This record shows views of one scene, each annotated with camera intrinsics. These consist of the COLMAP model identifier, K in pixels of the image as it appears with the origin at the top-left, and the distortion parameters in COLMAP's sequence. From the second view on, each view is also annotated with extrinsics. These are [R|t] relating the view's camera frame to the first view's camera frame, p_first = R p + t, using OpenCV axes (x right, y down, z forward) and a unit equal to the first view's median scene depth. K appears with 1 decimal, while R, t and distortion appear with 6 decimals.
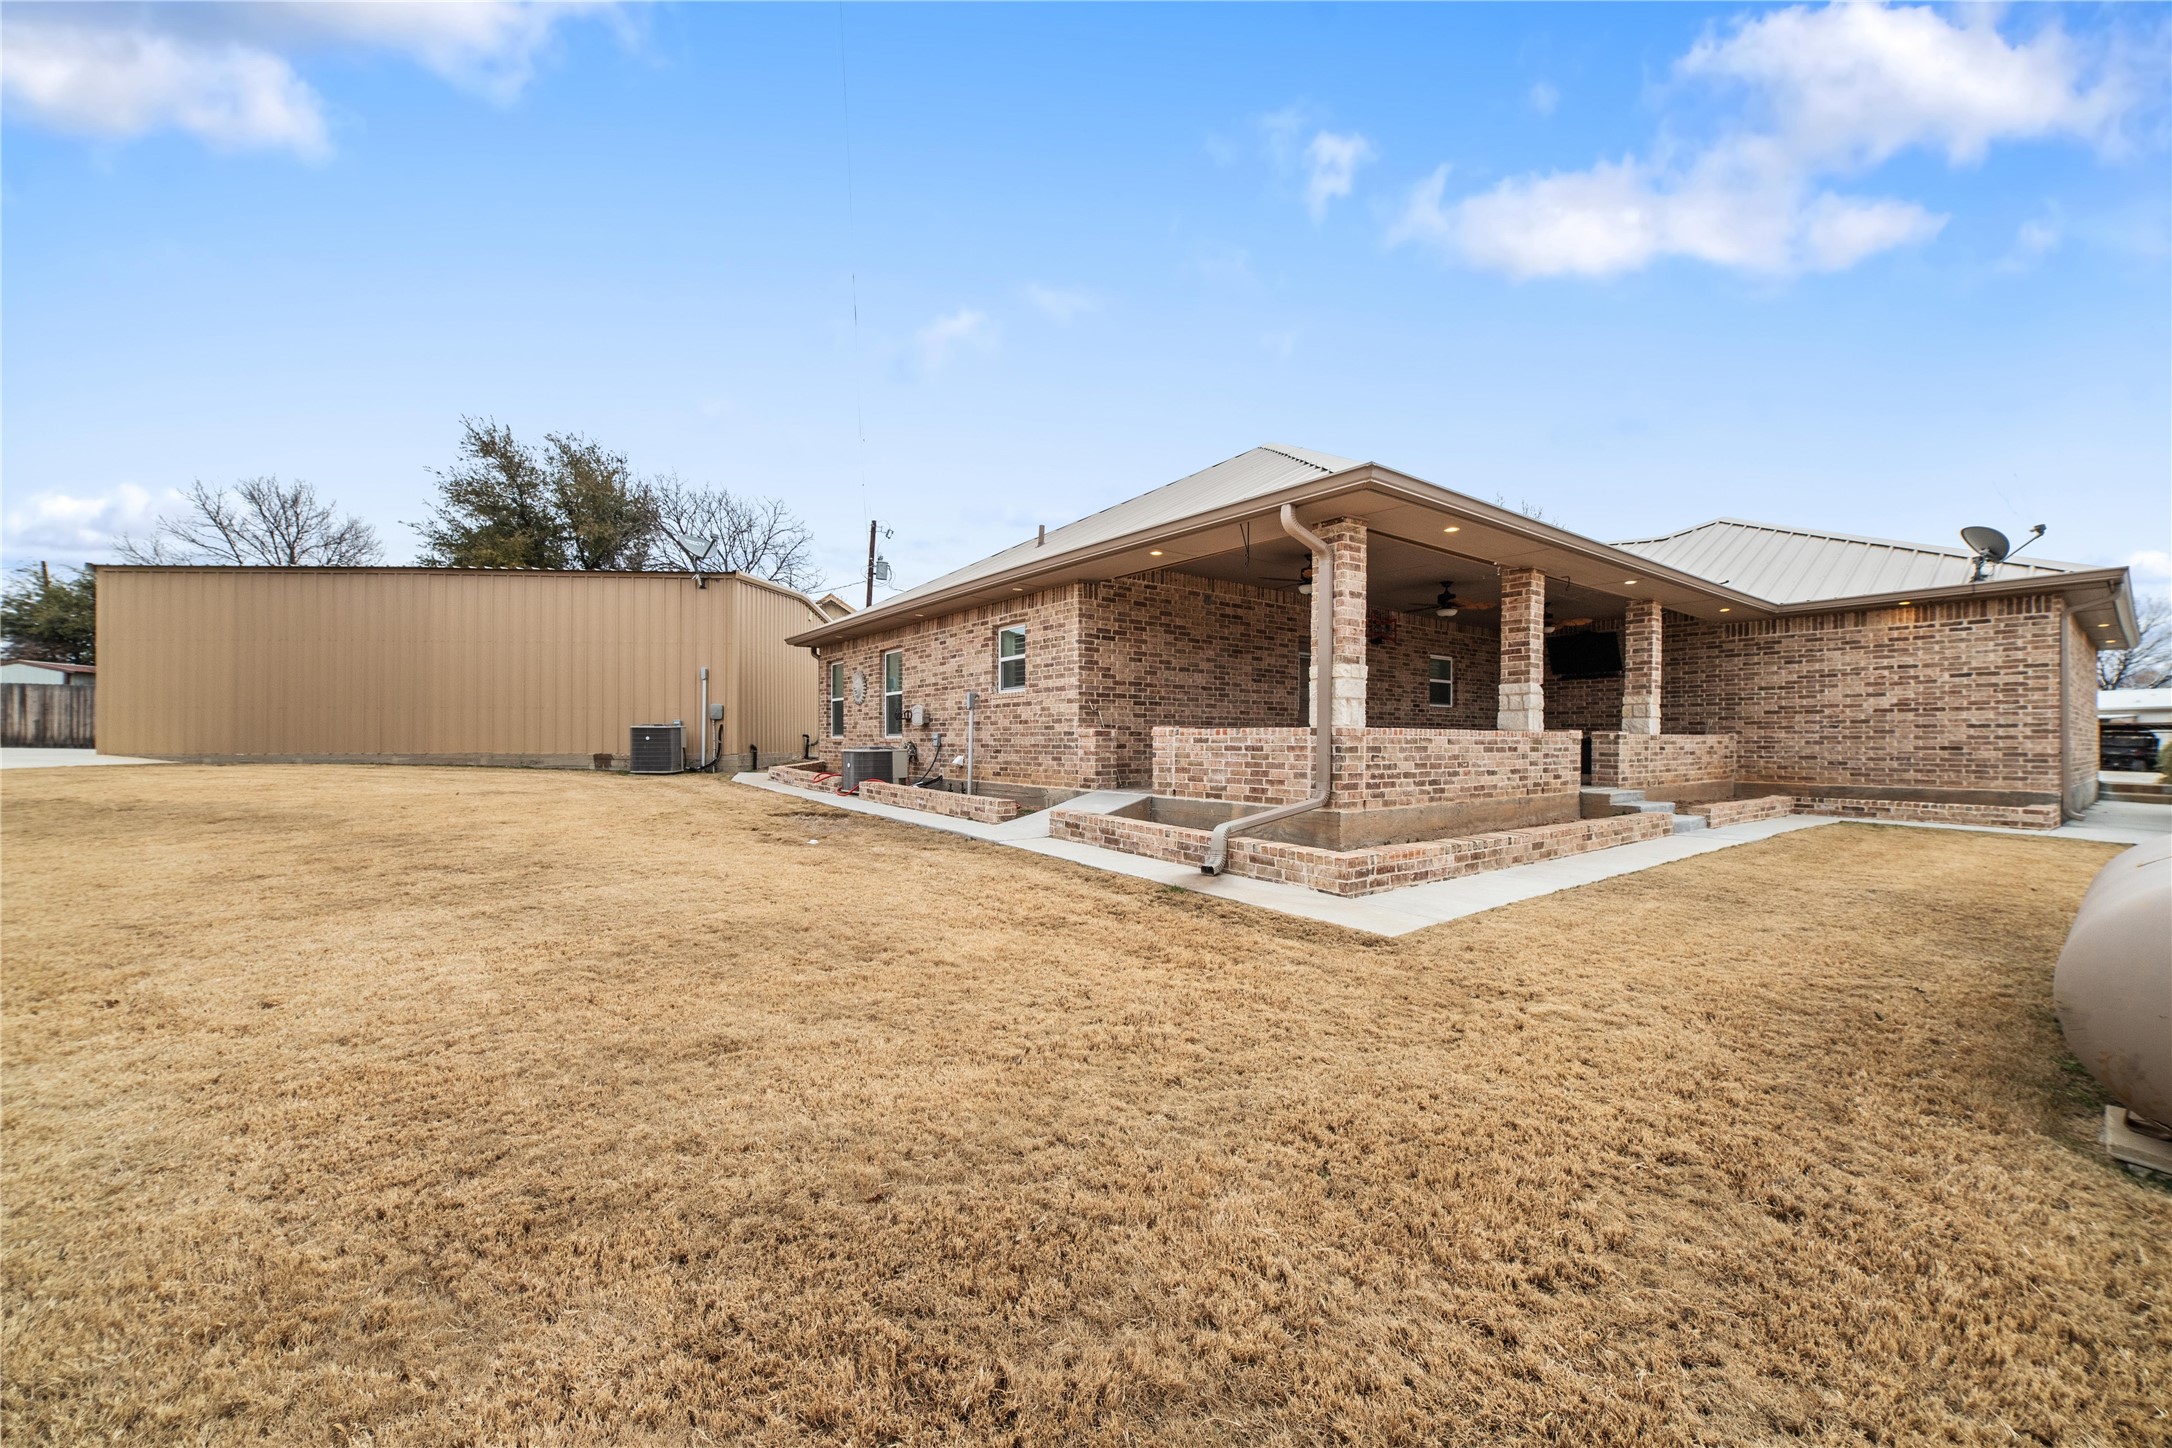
lens RADIAL K [[824.2, 0, 1086.5], [0, 824.2, 730.9], [0, 0, 1]] dist [-0.005839, 0.002857]
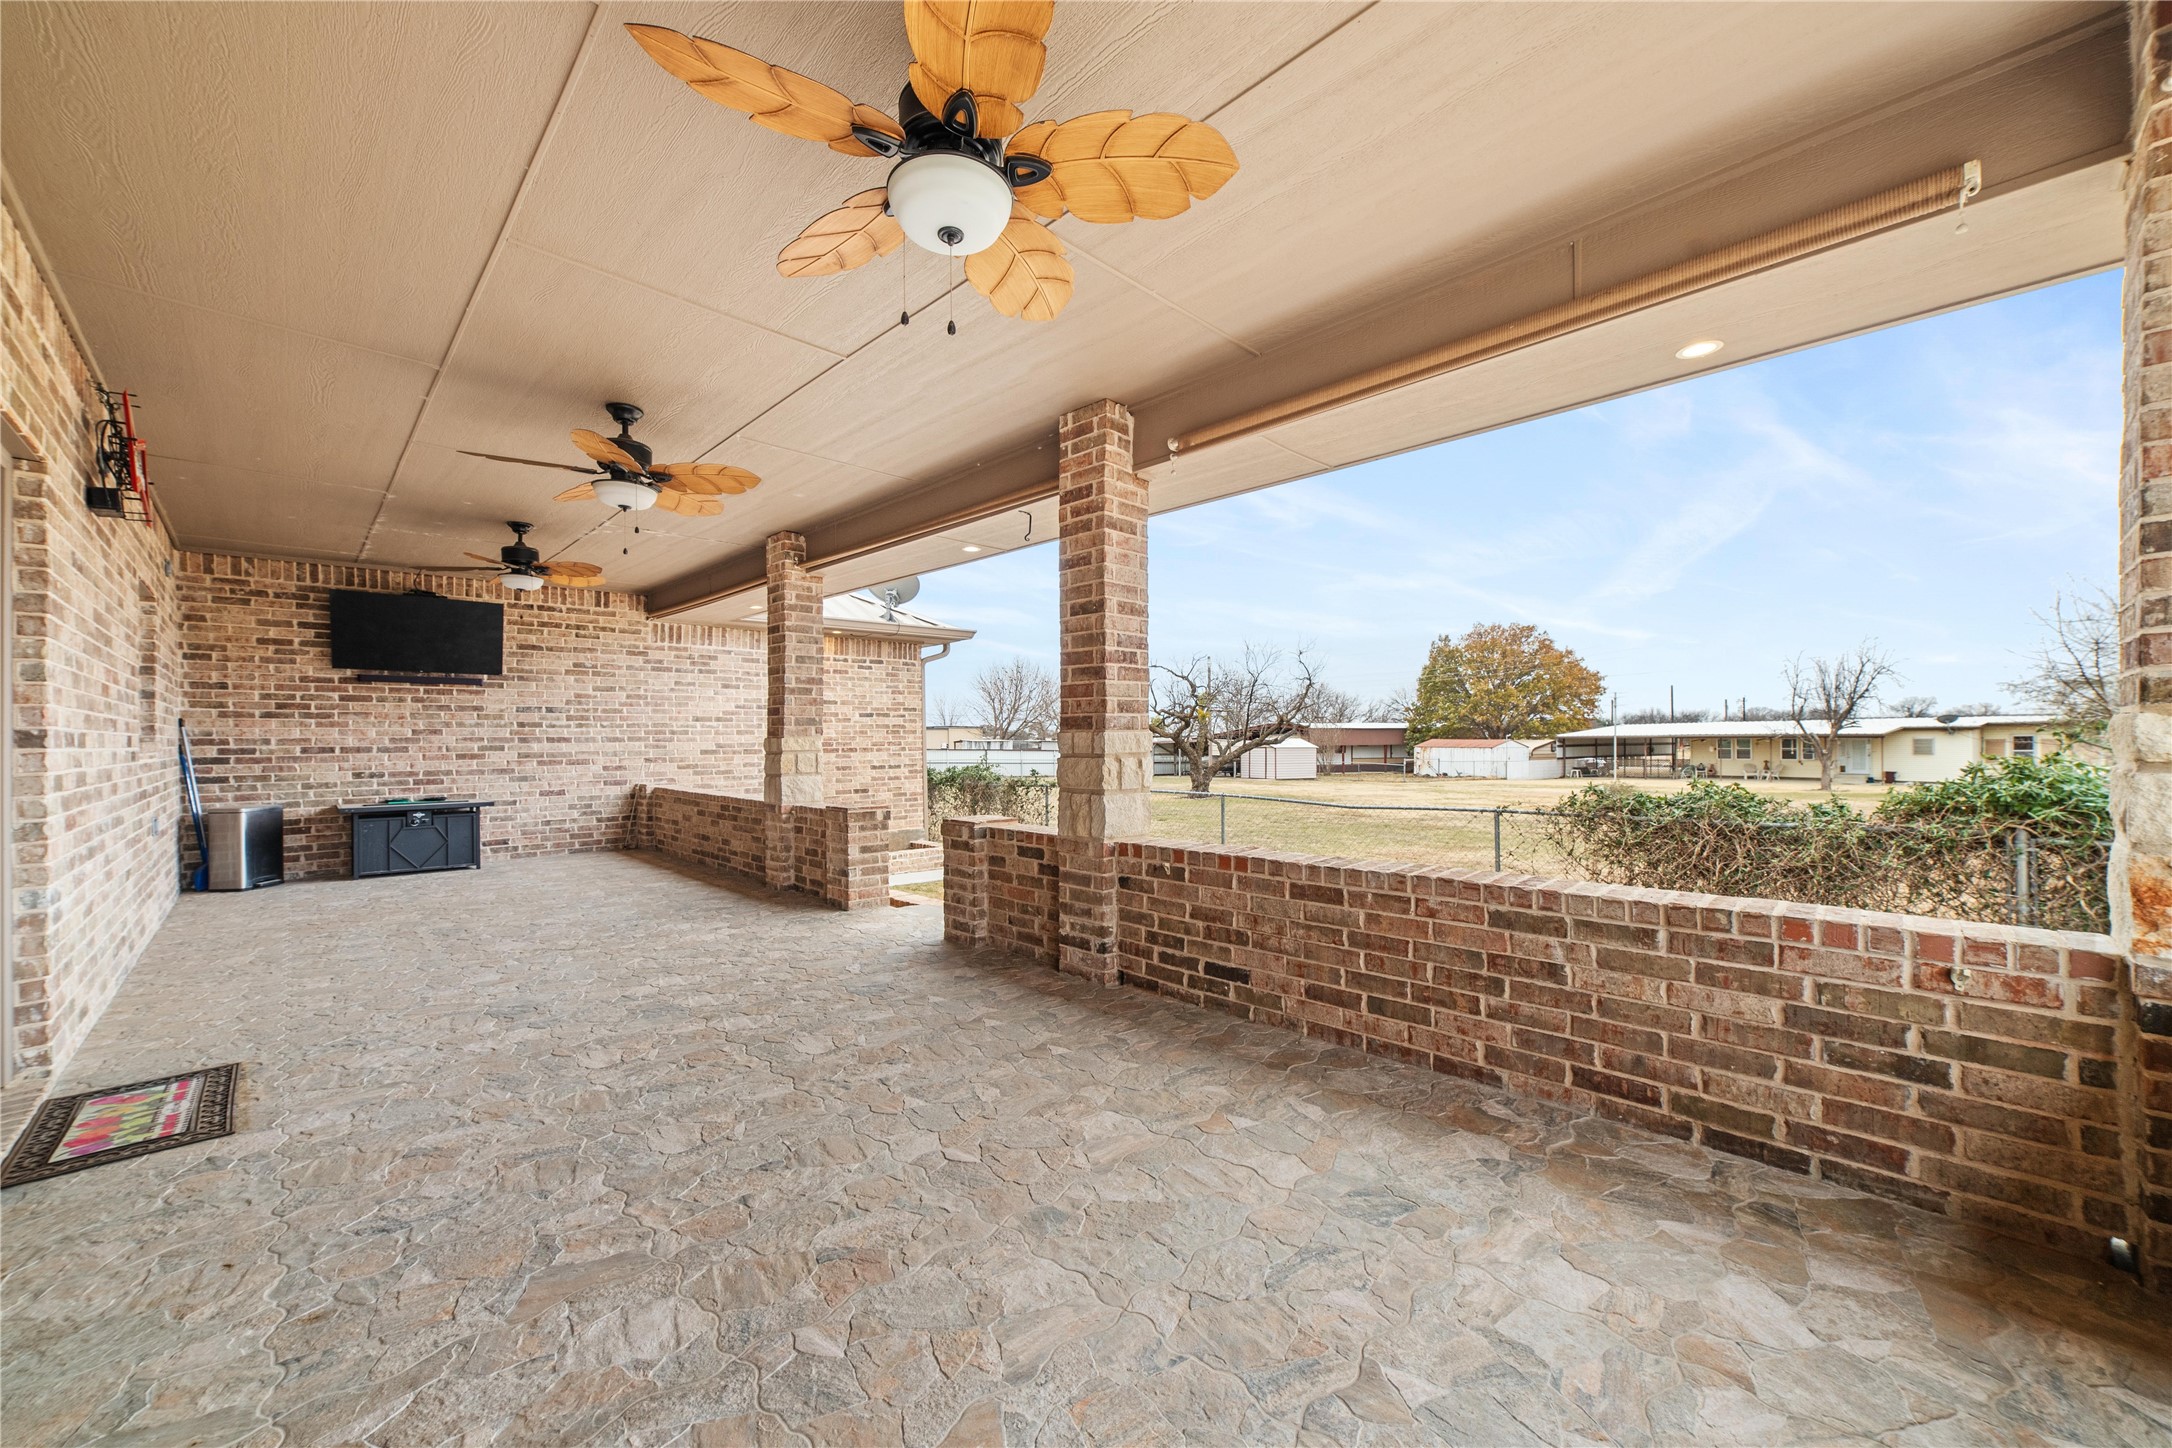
lens RADIAL K [[824.2, 0, 1085.4], [0, 824.2, 732.2], [0, 0, 1]] dist [-0.005839, 0.002857]
pose [[-0.123348, 0.005009, 0.992351, 0.069772], [-0.004853, 0.999972, -0.005650, -0.044086], [-0.992352, -0.005513, -0.123320, 0.877018]]
